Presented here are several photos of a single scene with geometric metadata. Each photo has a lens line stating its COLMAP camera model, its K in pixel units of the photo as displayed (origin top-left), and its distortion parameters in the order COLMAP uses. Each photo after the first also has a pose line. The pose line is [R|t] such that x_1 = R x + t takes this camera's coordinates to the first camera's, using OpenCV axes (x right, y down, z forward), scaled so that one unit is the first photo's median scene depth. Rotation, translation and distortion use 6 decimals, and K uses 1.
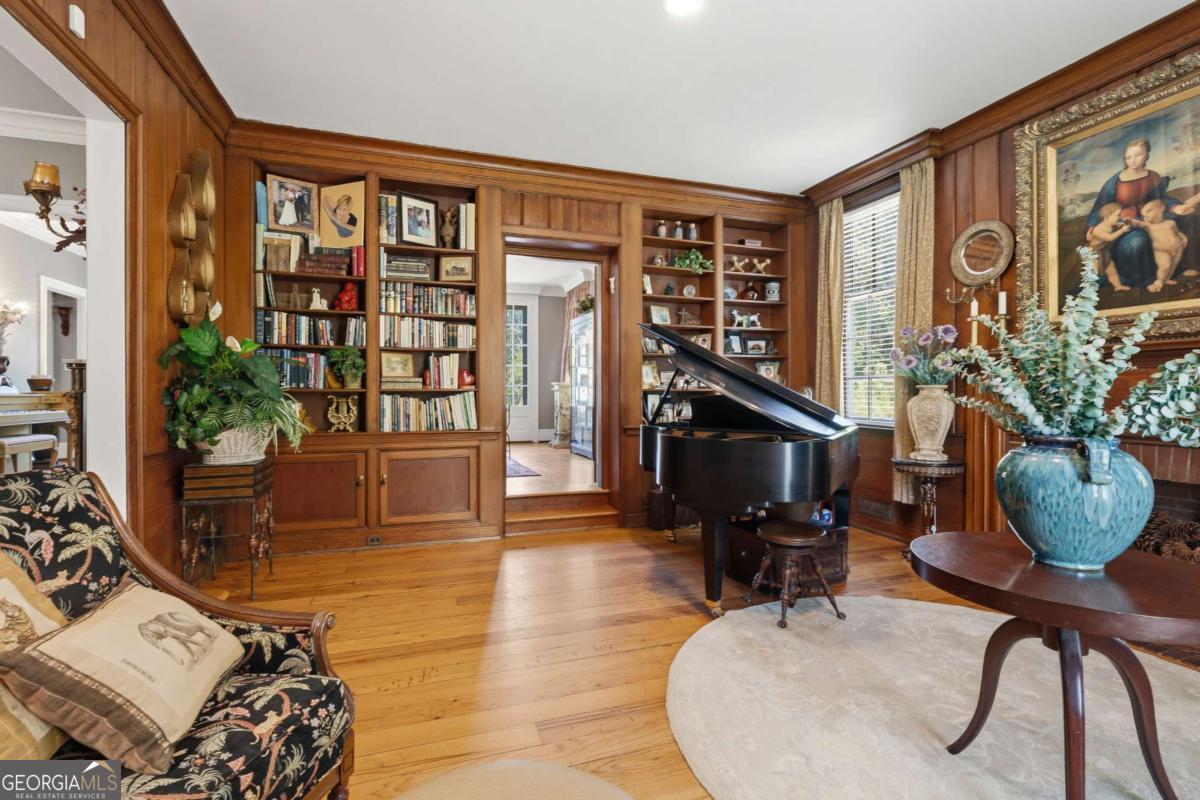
lens RADIAL K [[541.0, 0, 593.6], [0, 541.0, 393.4], [0, 0, 1]] dist [-0.011174, 0.001852]
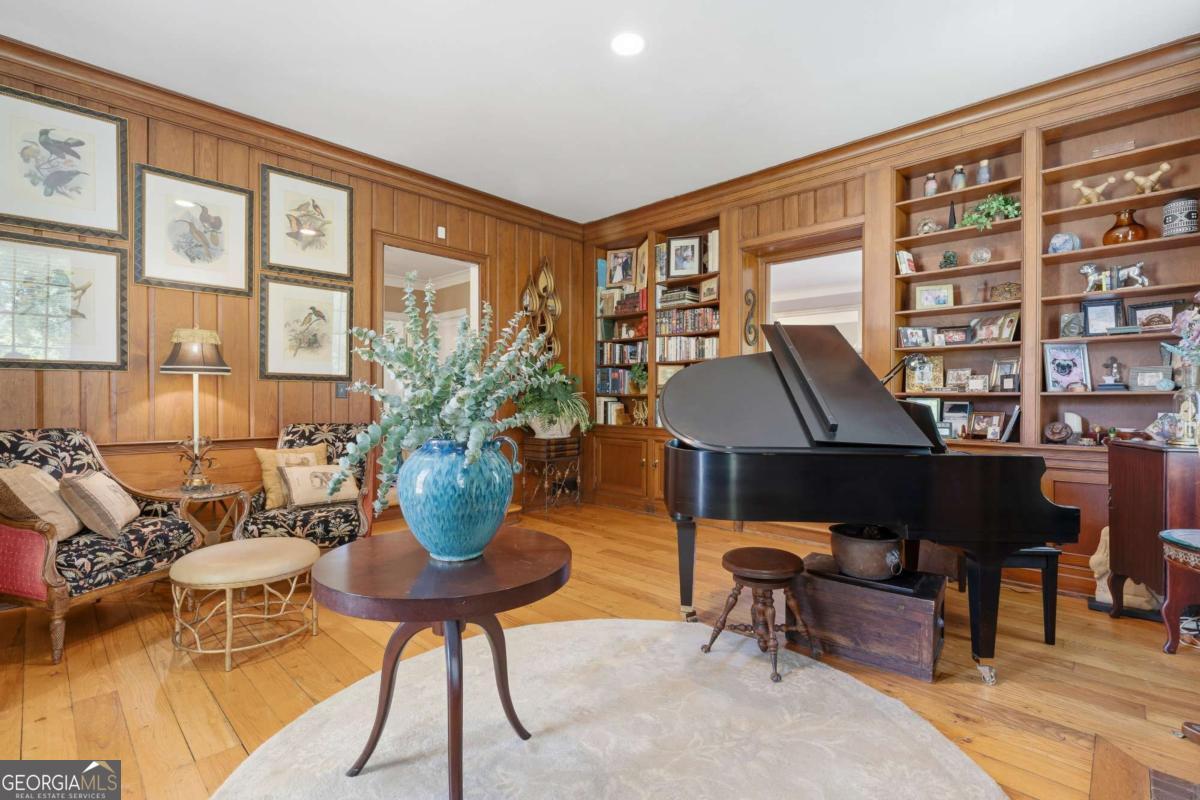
lens RADIAL K [[541.0, 0, 594.0], [0, 541.0, 399.8], [0, 0, 1]] dist [-0.011174, 0.001852]
pose [[0.460238, 0.006204, -0.887774, 0.688500], [-0.001659, 0.999980, 0.006128, -0.002020], [0.887794, -0.001348, 0.460239, 0.259649]]
